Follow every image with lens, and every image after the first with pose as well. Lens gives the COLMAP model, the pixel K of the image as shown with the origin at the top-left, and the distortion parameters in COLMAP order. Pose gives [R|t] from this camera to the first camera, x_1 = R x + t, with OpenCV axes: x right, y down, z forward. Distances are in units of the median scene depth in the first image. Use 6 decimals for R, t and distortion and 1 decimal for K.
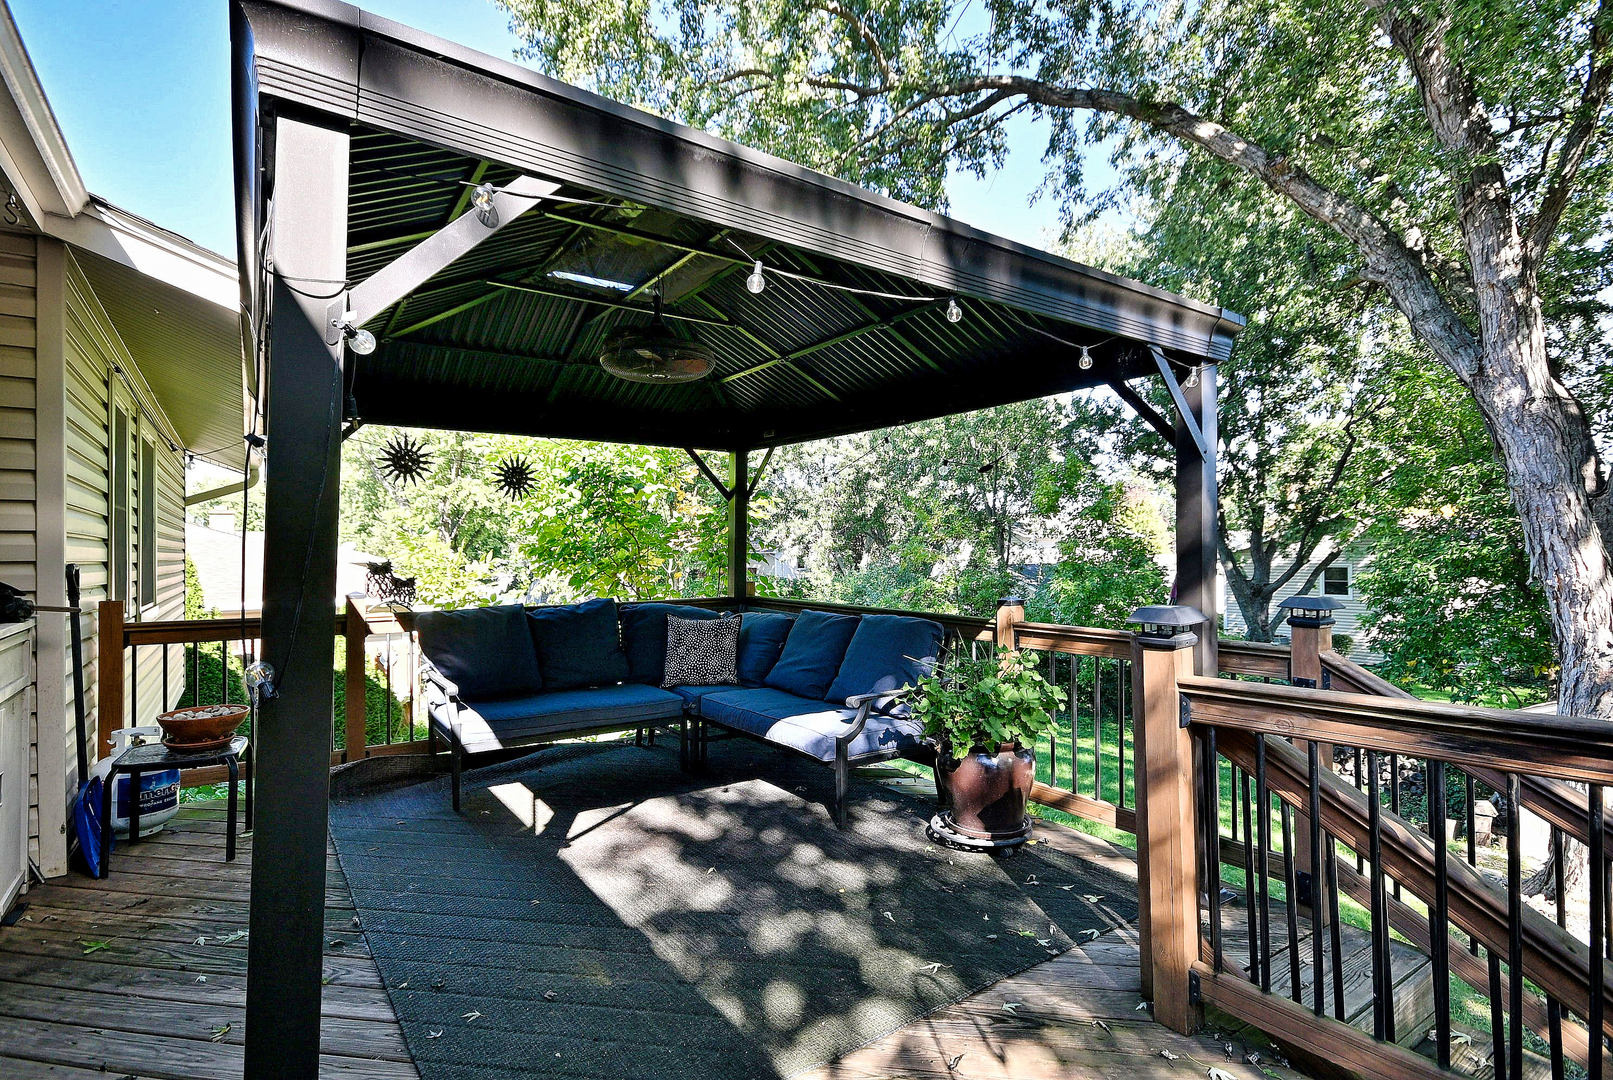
lens RADIAL K [[788.0, 0, 806.5], [0, 788.0, 540.0], [0, 0, 1]] dist [-0.002399, -0.000528]
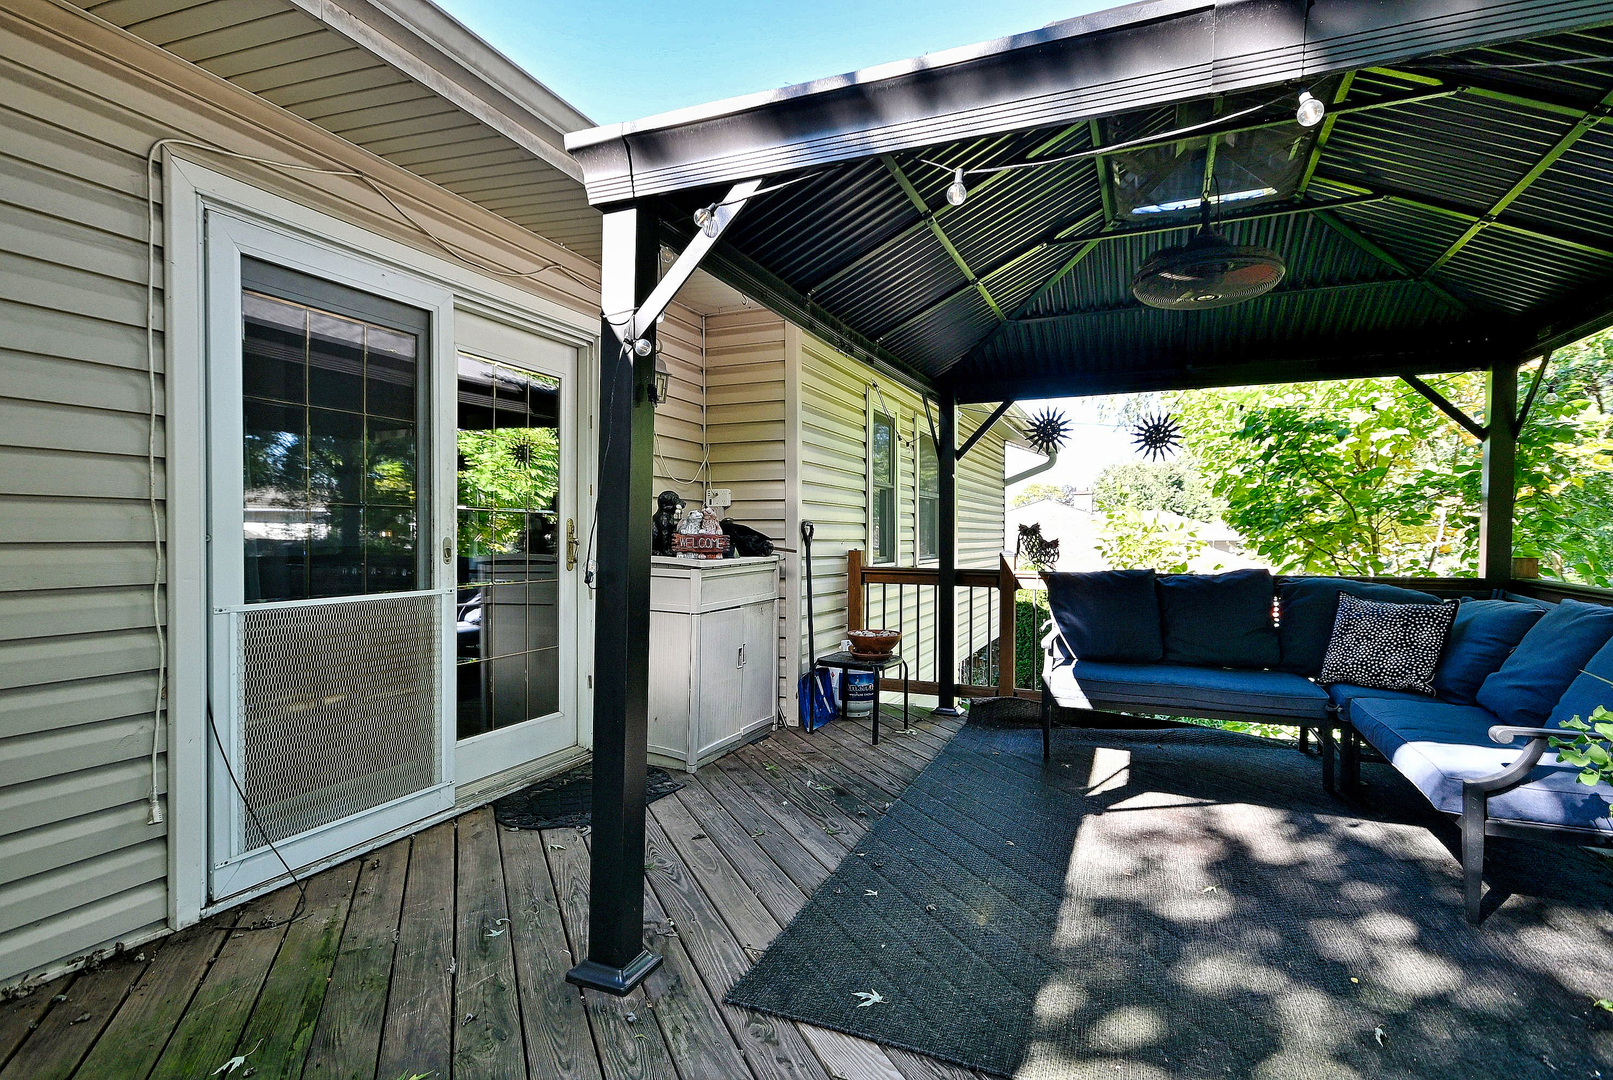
lens RADIAL K [[816.3, 0, 802.2], [0, 816.3, 542.9], [0, 0, 1]] dist [0.002161, 0.000646]
pose [[0.516931, 0.013978, -0.855913, 0.349811], [0.007729, 0.999750, 0.020995, 0.034292], [0.855992, -0.017468, 0.516694, 0.174661]]
